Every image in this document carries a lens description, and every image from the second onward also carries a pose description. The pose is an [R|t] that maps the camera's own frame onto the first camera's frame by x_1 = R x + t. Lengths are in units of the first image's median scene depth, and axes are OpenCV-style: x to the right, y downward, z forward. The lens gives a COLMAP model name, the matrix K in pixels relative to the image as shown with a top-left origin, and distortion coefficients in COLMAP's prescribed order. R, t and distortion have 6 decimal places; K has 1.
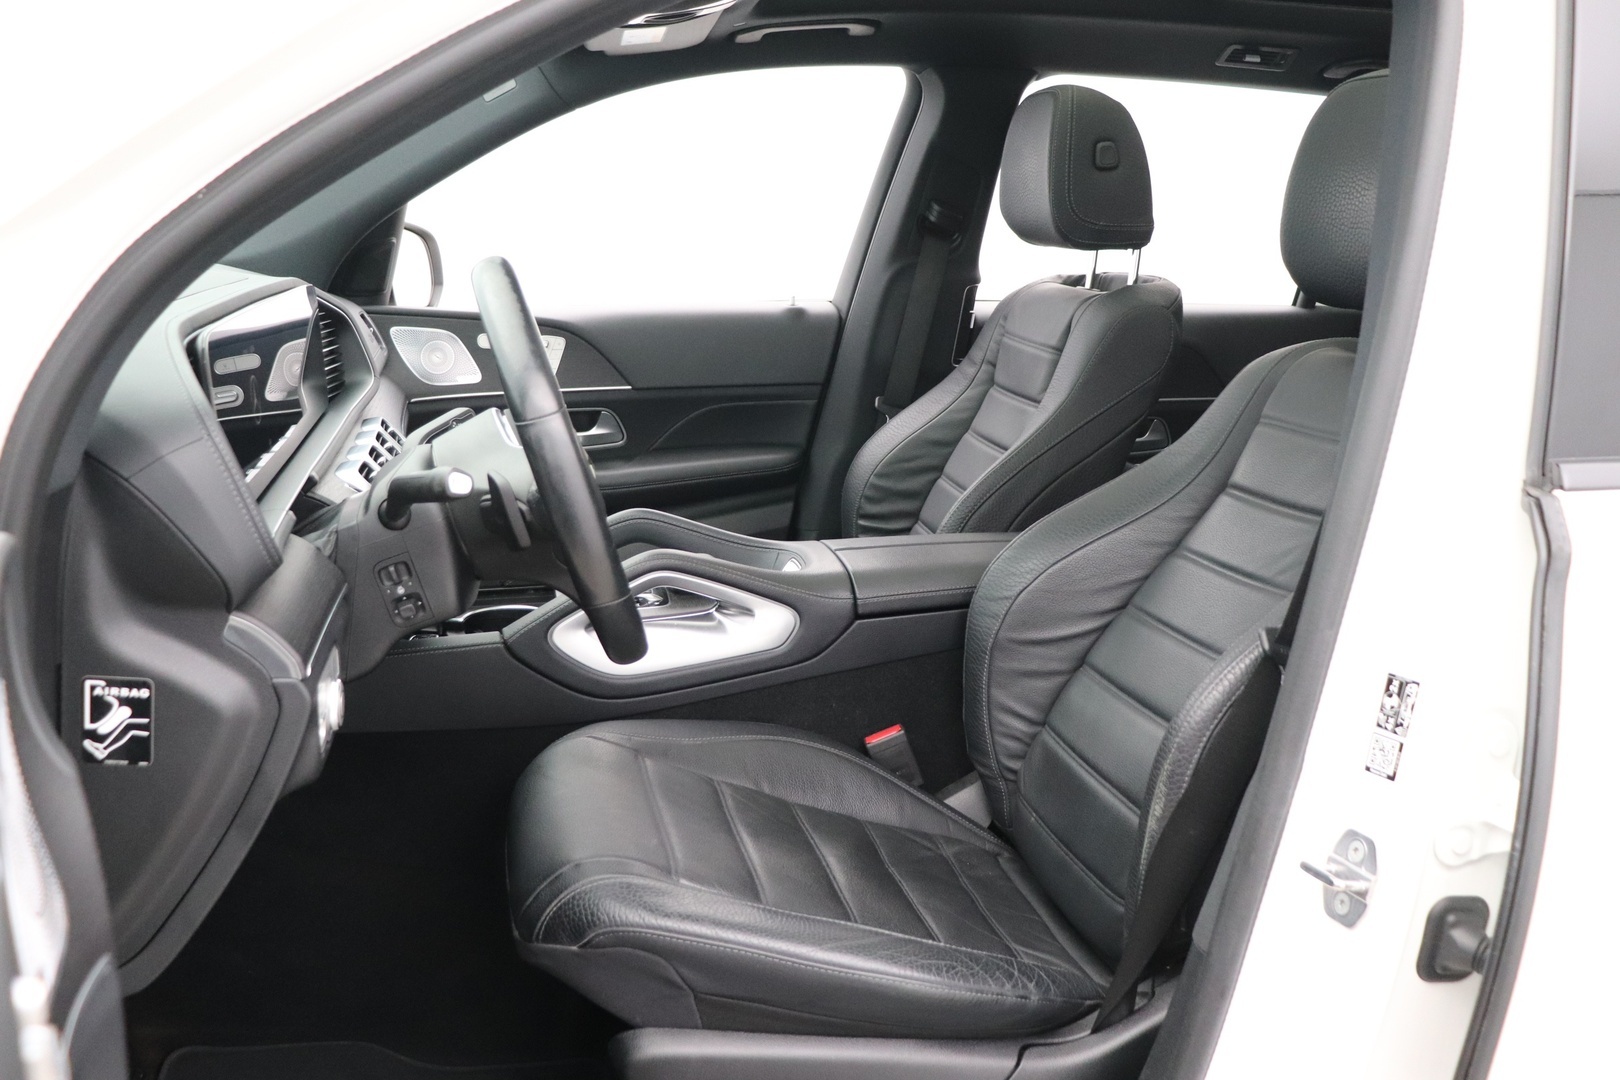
lens RADIAL K [[1478.0, 0, 810.0], [0, 1478.0, 540.0], [0, 0, 1]] dist [-0.142176, 0.152620]
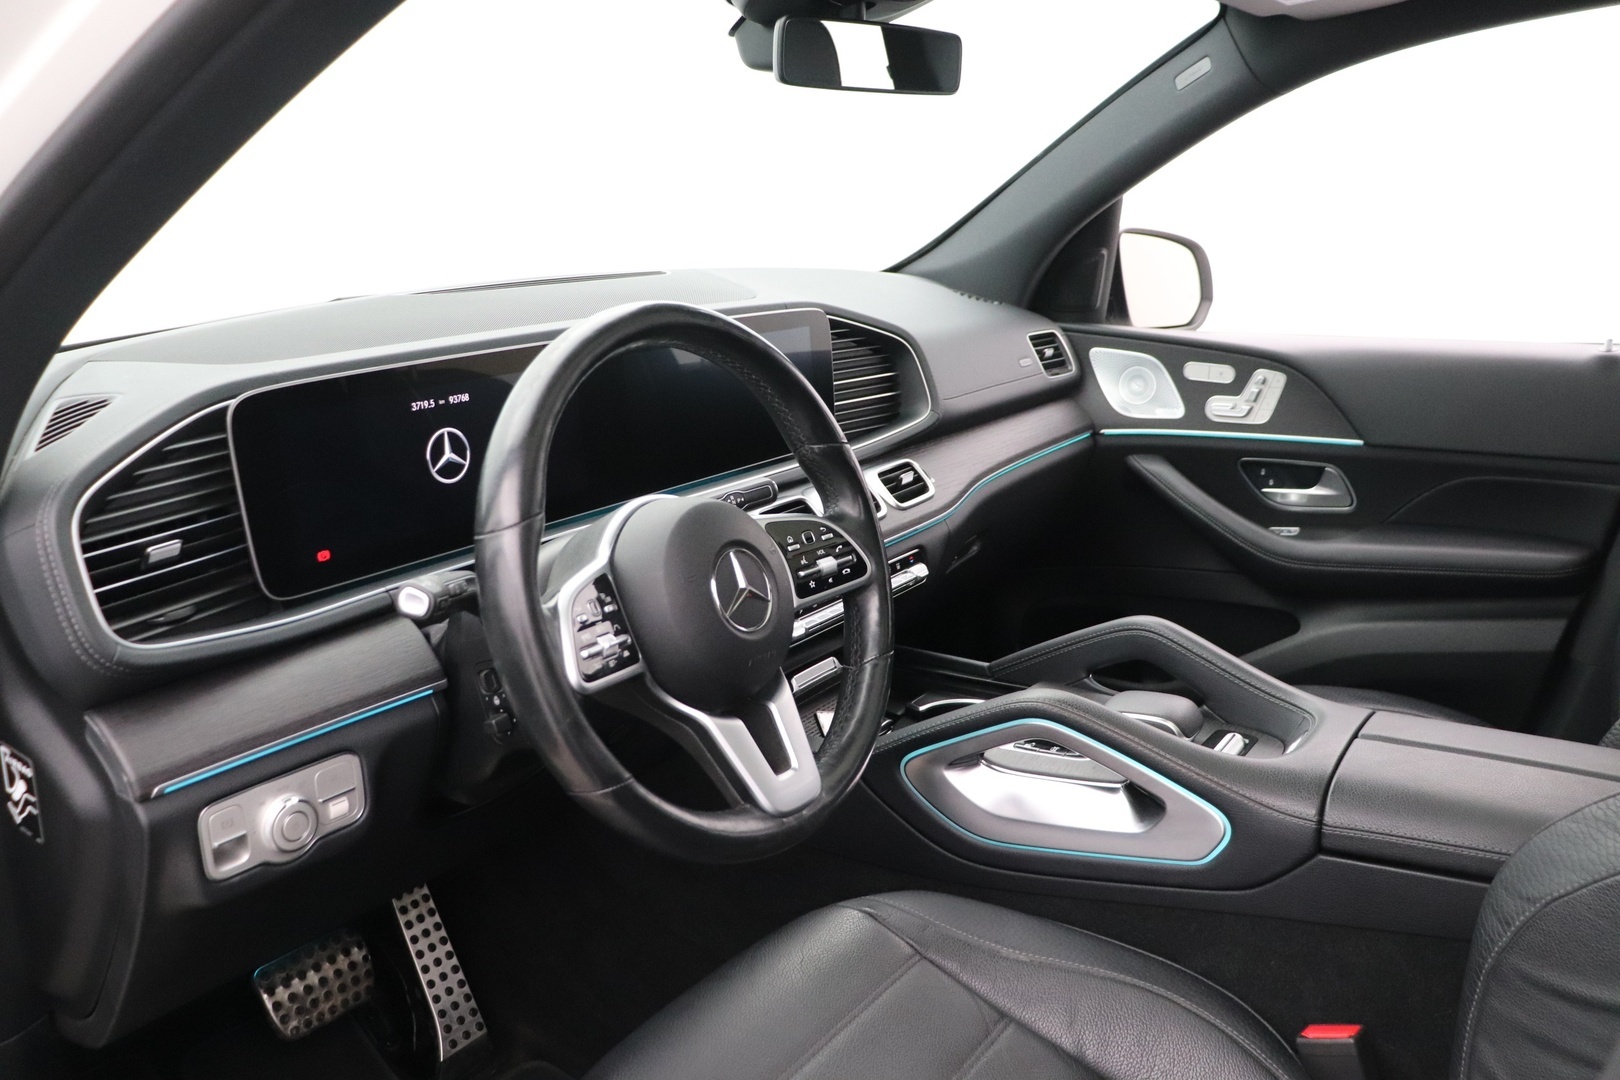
lens RADIAL K [[1351.8, 0, 817.3], [0, 1351.8, 548.1], [0, 0, 1]] dist [-0.172137, 0.147357]
pose [[0.688043, 0.154016, -0.709138, 0.190330], [-0.129602, 0.987587, 0.088745, -0.072669], [0.714003, 0.030845, 0.699463, 0.295413]]
